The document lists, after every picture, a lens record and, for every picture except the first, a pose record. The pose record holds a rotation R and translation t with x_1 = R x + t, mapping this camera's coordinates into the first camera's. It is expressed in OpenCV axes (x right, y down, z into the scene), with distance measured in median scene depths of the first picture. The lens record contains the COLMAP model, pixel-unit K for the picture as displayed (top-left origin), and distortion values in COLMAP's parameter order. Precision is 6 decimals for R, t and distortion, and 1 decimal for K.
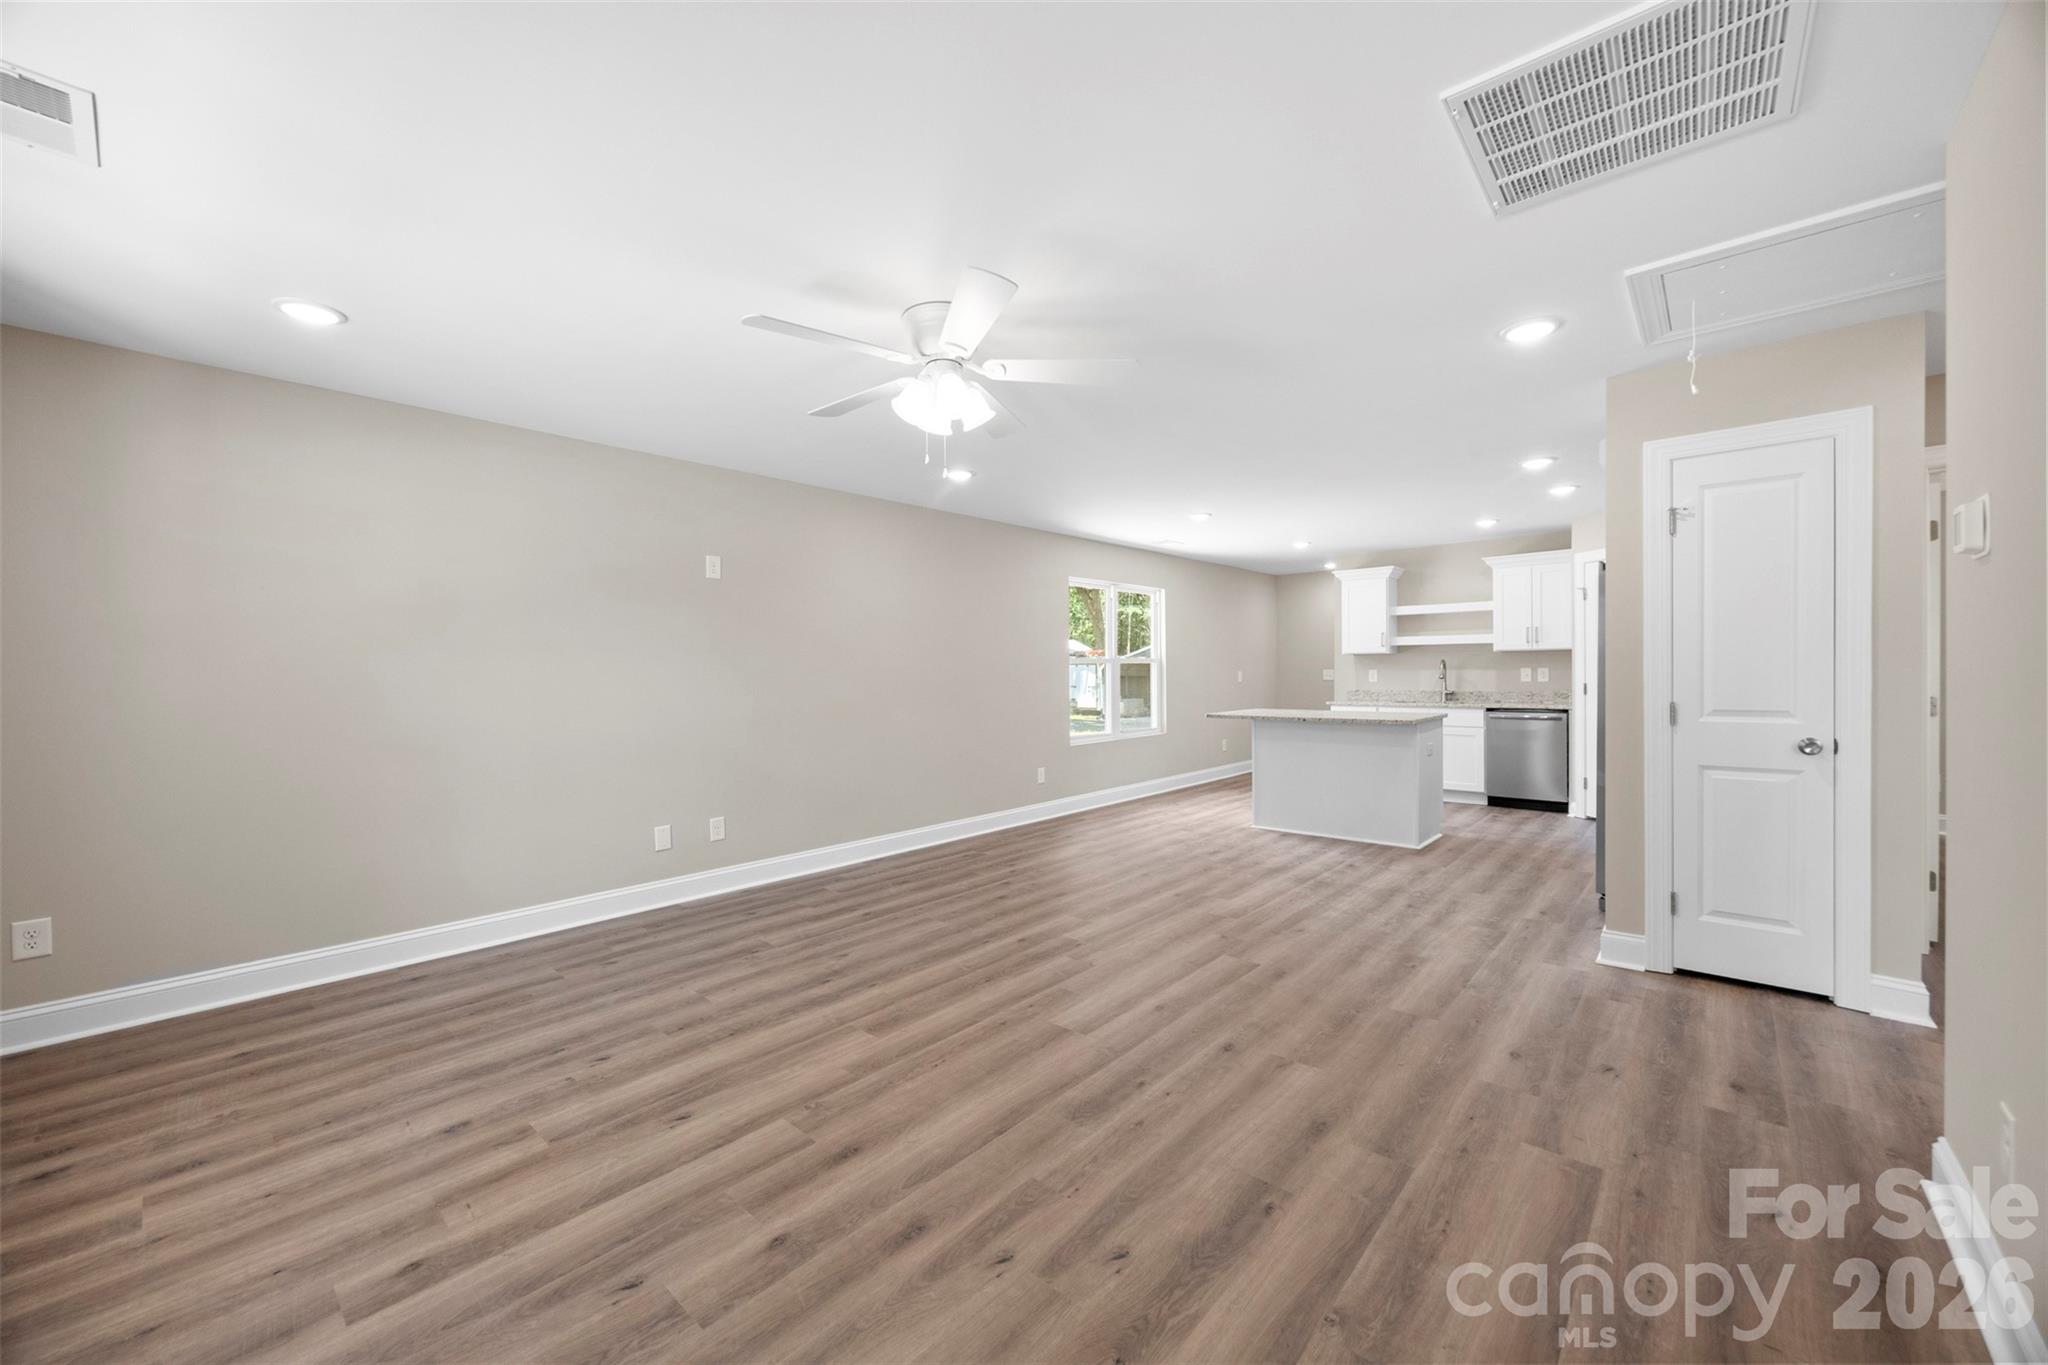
lens RADIAL K [[780.4, 0, 1023.8], [0, 780.4, 673.9], [0, 0, 1]] dist [-0.002261, -0.000159]
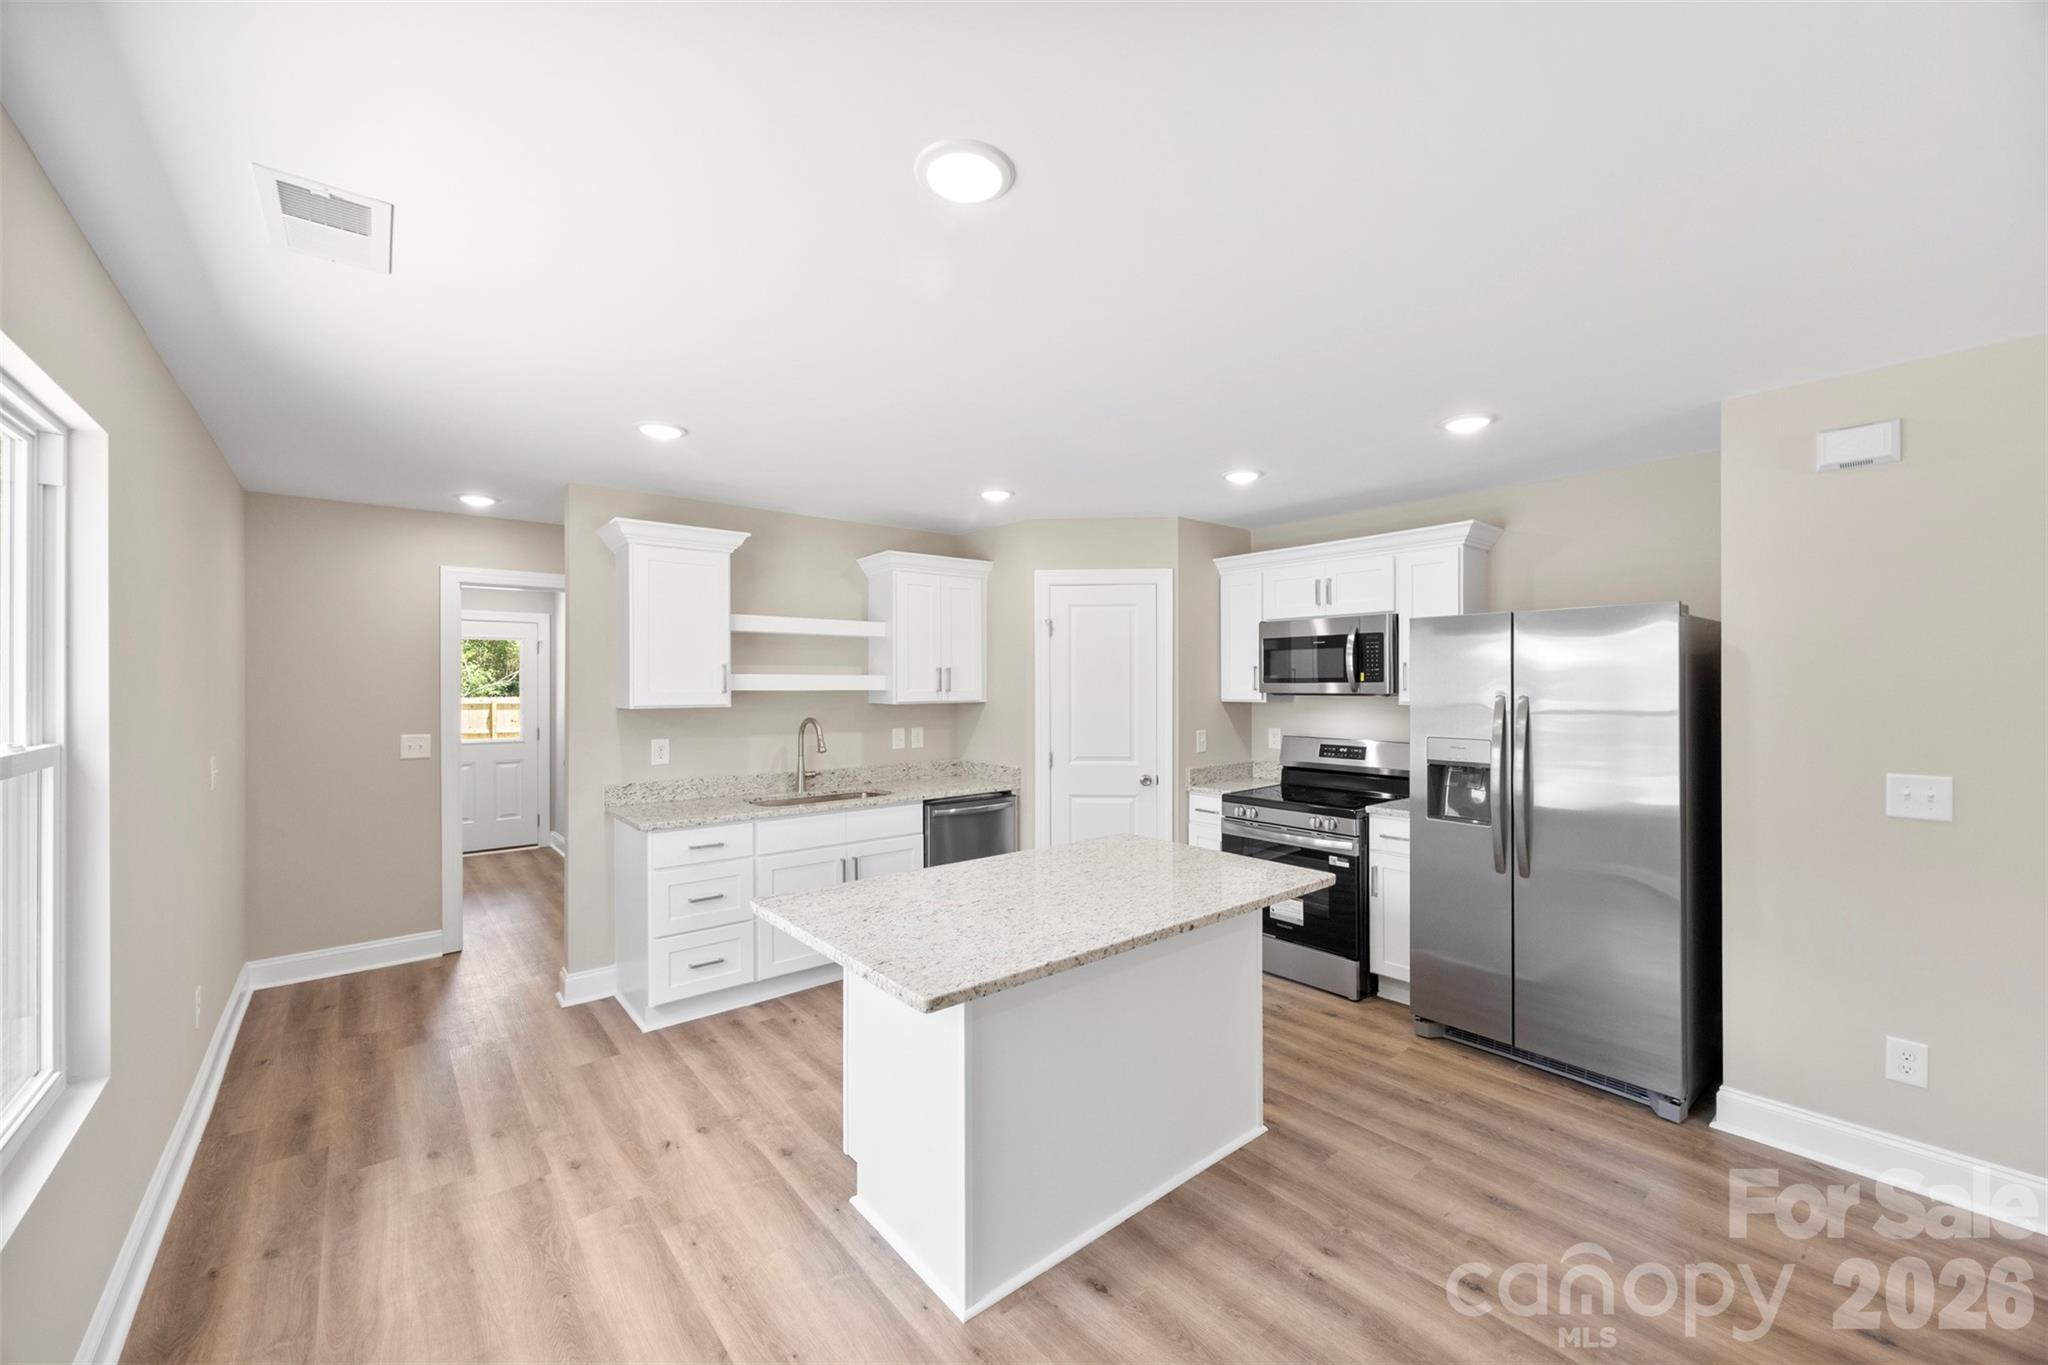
lens RADIAL K [[797.3, 0, 1032.8], [0, 797.3, 681.7], [0, 0, 1]] dist [-0.003459, -0.000253]
pose [[0.141137, 0.010912, 0.989930, -0.016714], [0.006305, 0.999909, -0.011921, -0.076669], [-0.989970, 0.007924, 0.141056, 1.595077]]
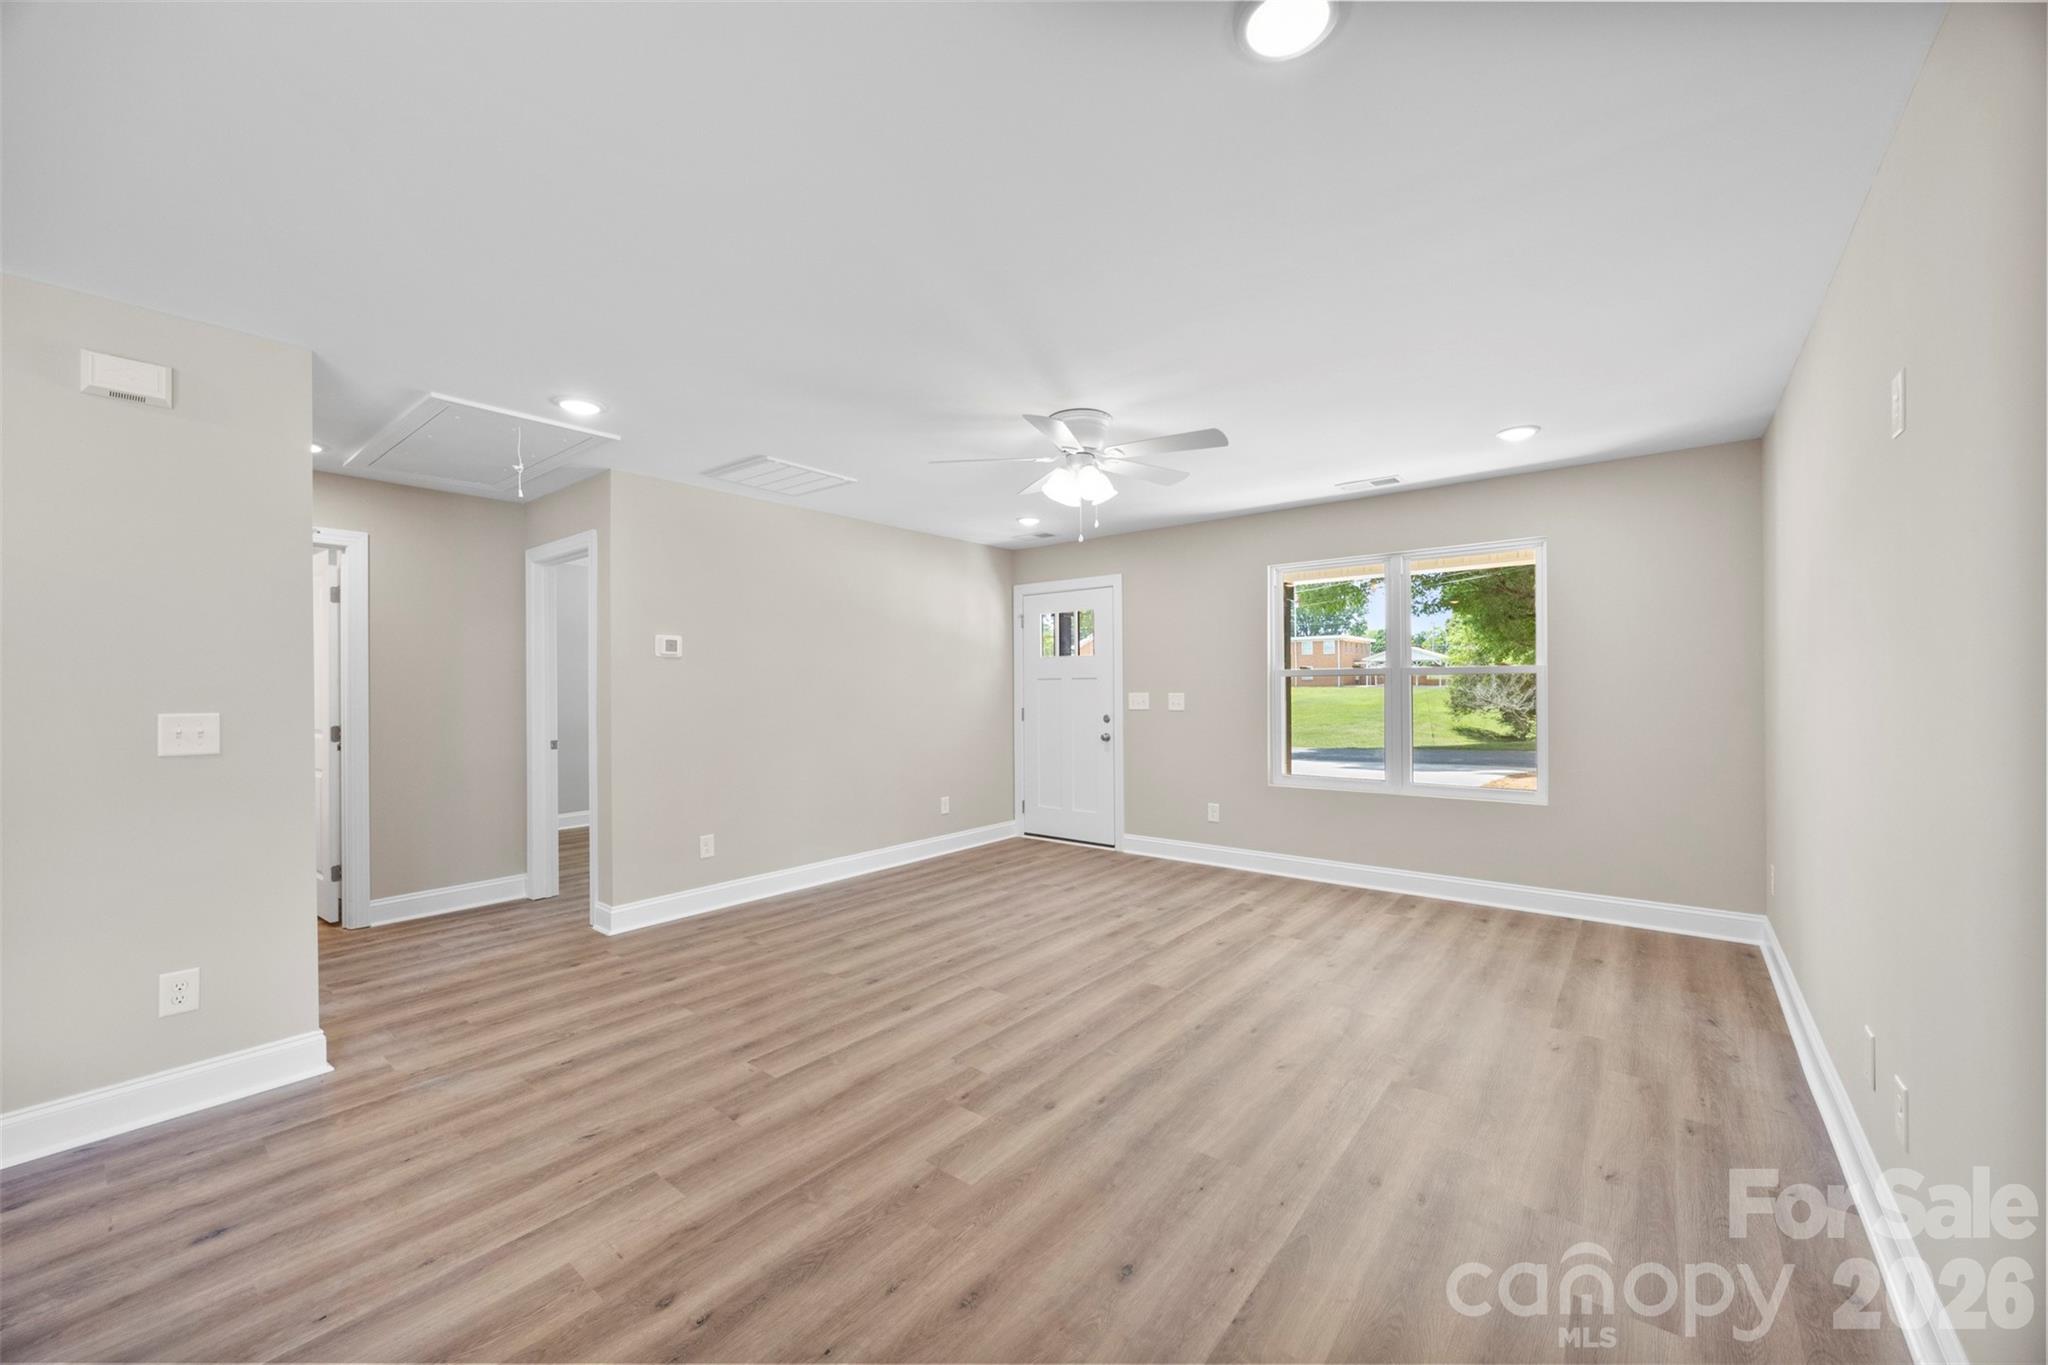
lens RADIAL K [[780.0, 0, 1033.2], [0, 780.0, 687.5], [0, 0, 1]] dist [-0.001142, -0.000287]
pose [[-0.998110, 0.019562, -0.058257, 0.043438], [0.019168, 0.999789, 0.007322, -0.015835], [0.058388, 0.006191, -0.998275, 1.682401]]
